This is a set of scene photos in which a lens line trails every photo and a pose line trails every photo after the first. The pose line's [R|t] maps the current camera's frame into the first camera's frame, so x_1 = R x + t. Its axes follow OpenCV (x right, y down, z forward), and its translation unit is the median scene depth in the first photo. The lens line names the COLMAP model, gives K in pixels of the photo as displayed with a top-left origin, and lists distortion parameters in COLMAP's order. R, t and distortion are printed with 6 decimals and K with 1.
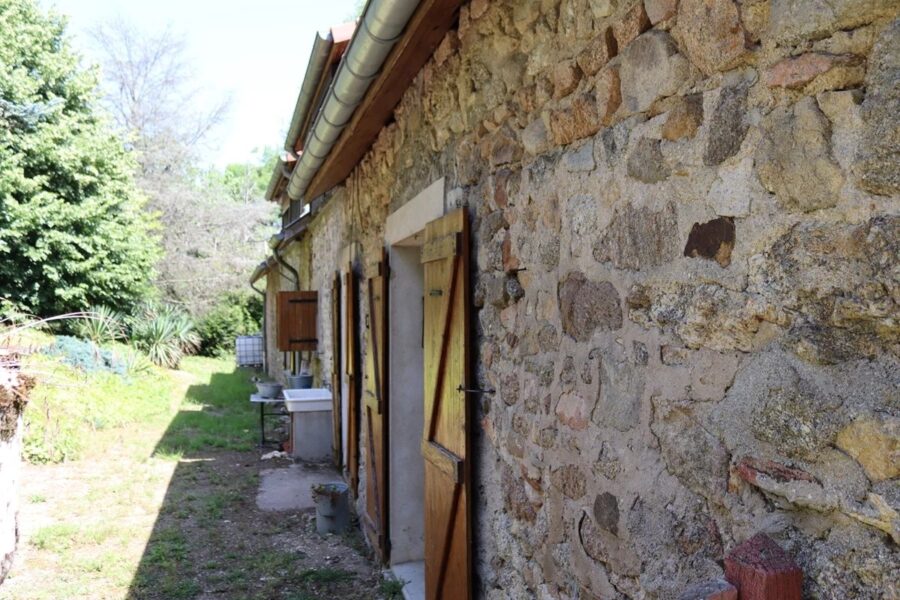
lens RADIAL K [[747.8, 0, 450.0], [0, 747.8, 300.0], [0, 0, 1]] dist [-0.164285, 0.148641]
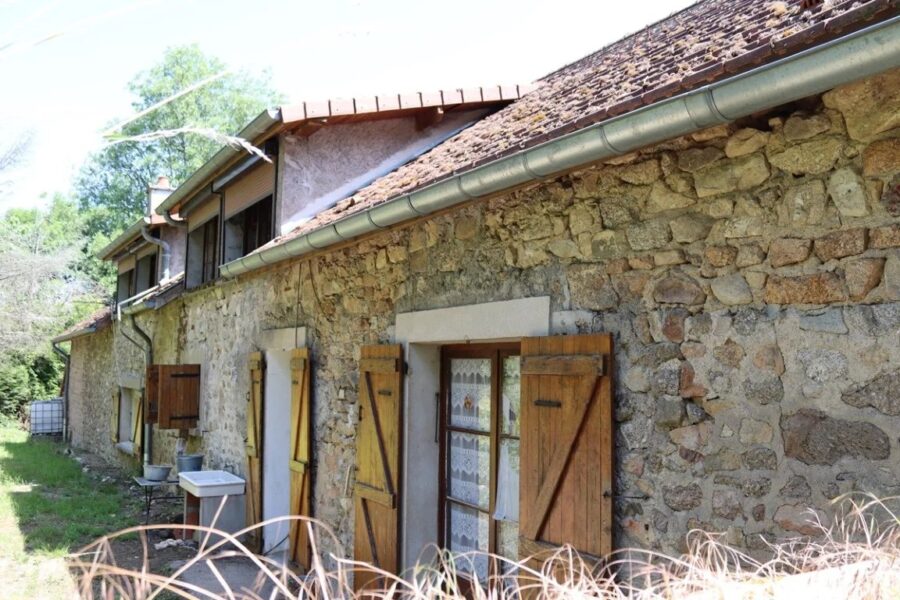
lens RADIAL K [[747.8, 0, 450.0], [0, 747.8, 300.0], [0, 0, 1]] dist [-0.164285, 0.148641]
pose [[0.955399, 0.040230, 0.292565, -0.327801], [-0.016056, 0.996289, -0.084565, -0.045575], [-0.294881, 0.076096, 0.952499, -0.002084]]
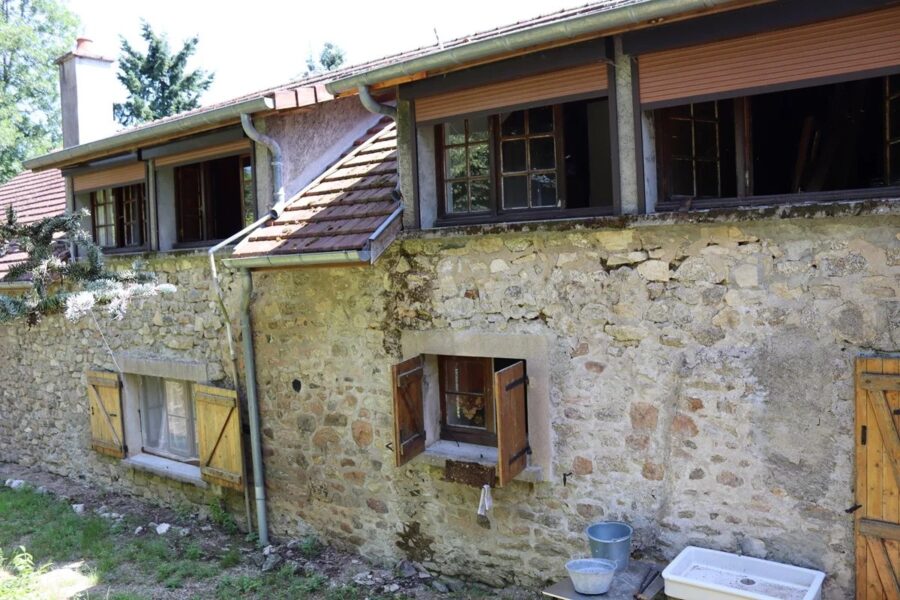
lens RADIAL K [[747.8, 0, 450.0], [0, 747.8, 300.0], [0, 0, 1]] dist [-0.164285, 0.148641]
pose [[0.794987, -0.069375, 0.602646, -1.205503], [0.035433, 0.997053, 0.068036, -0.211899], [-0.605591, -0.032734, 0.795103, 1.296332]]
